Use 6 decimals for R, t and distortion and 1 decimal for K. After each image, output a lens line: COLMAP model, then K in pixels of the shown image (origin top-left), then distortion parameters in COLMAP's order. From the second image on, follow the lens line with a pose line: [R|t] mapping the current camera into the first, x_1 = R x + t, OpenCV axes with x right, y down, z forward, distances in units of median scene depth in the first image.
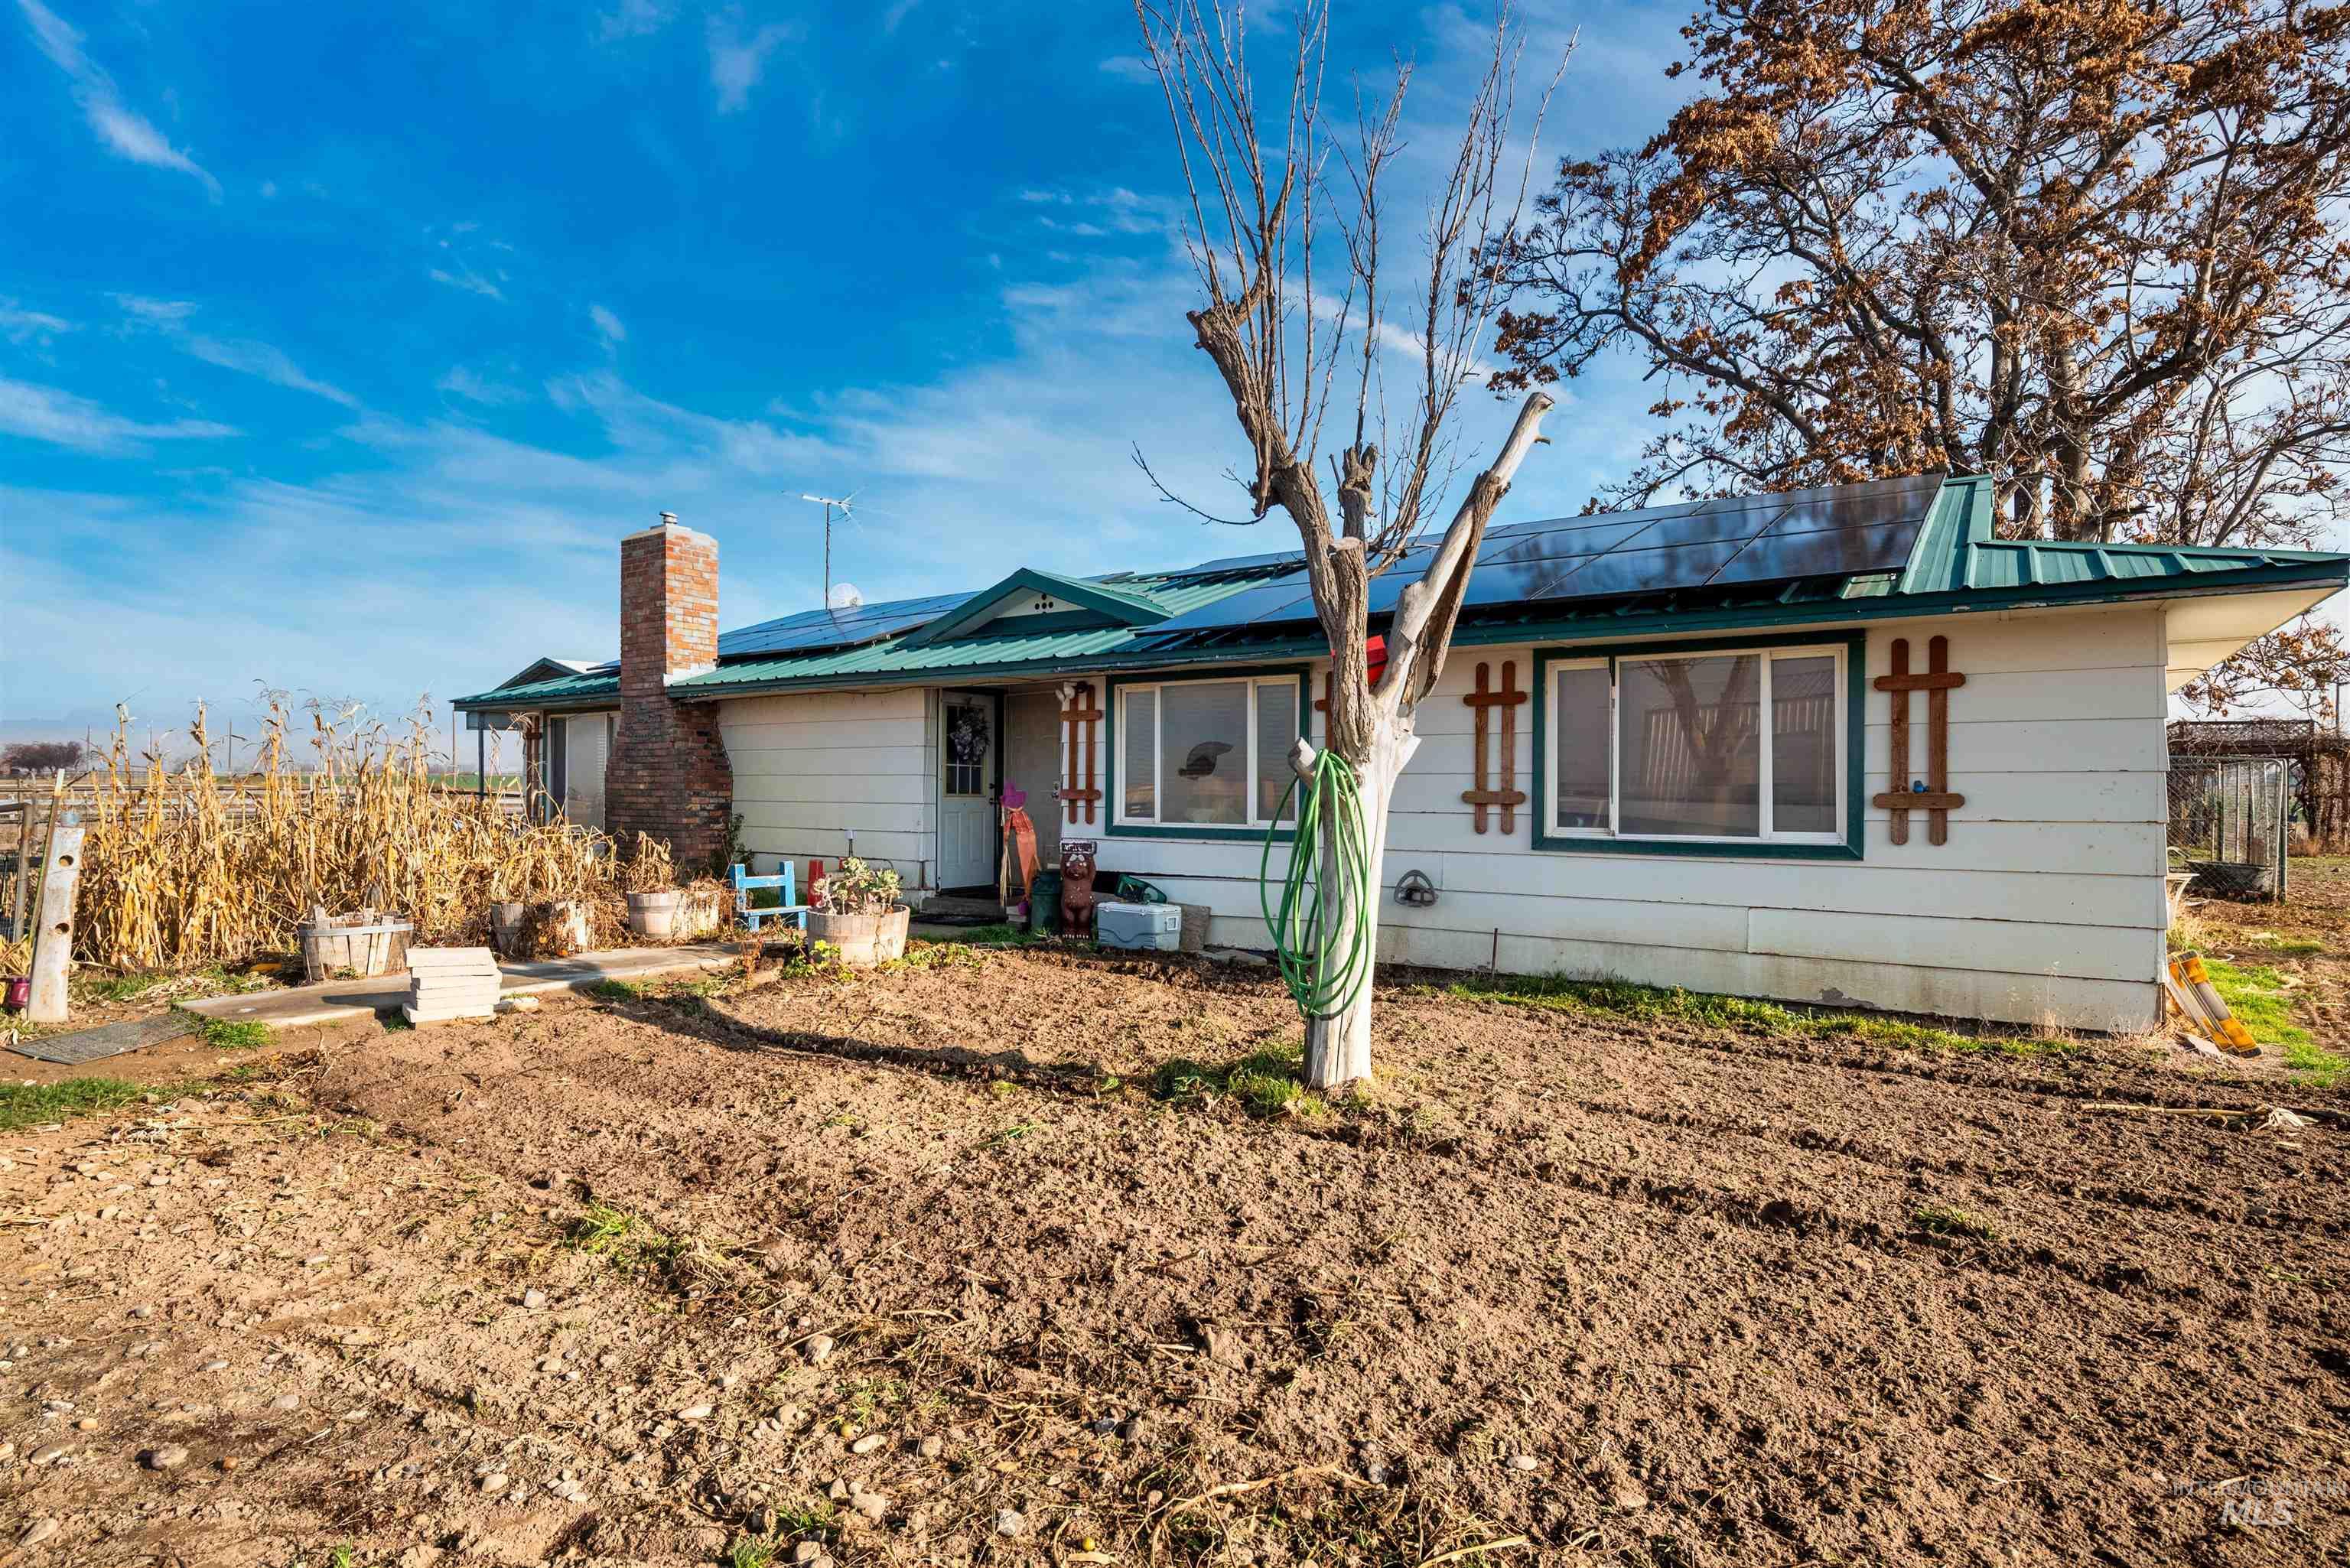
lens RADIAL K [[1243.6, 0, 1175.0], [0, 1243.6, 784.0], [0, 0, 1]] dist [-0.001916, -0.000311]
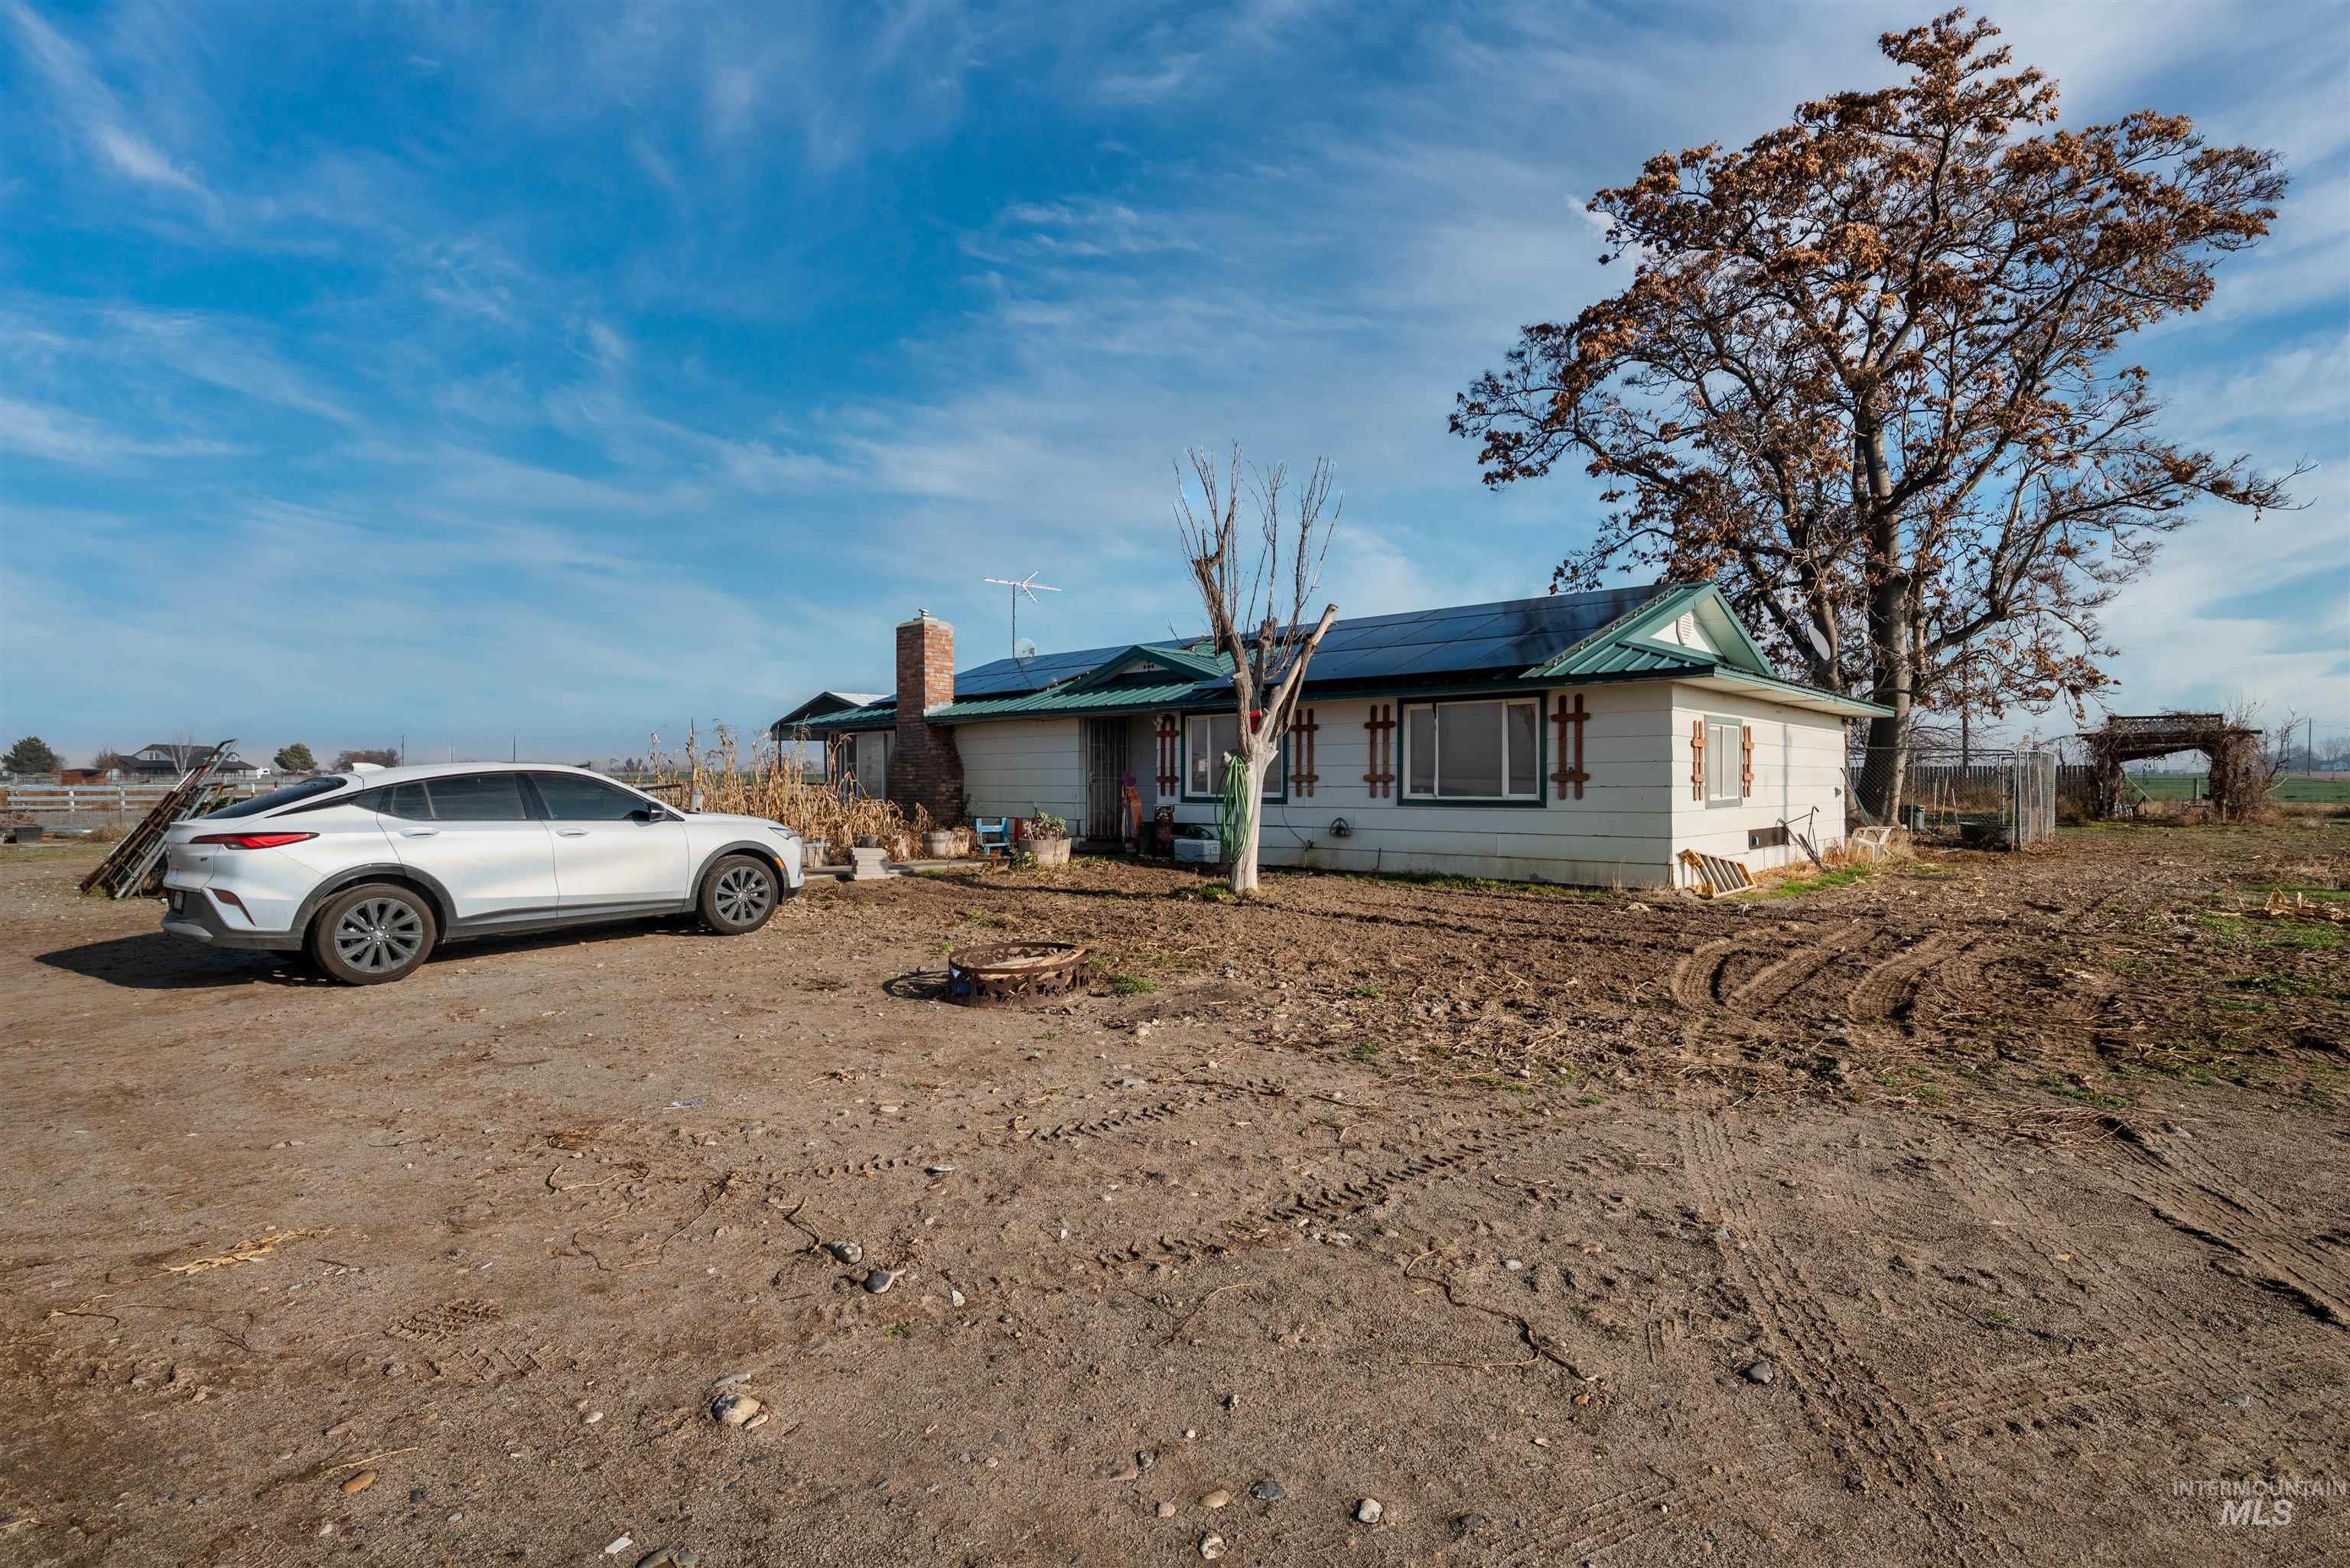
lens RADIAL K [[1157.6, 0, 1175.0], [0, 1157.6, 784.0], [0, 0, 1]] dist [0.000922, 0.000109]
pose [[0.992951, -0.006327, -0.118355, 0.131768], [0.007003, 0.999961, 0.005298, 0.007109], [0.118317, -0.006090, 0.992957, -0.630537]]
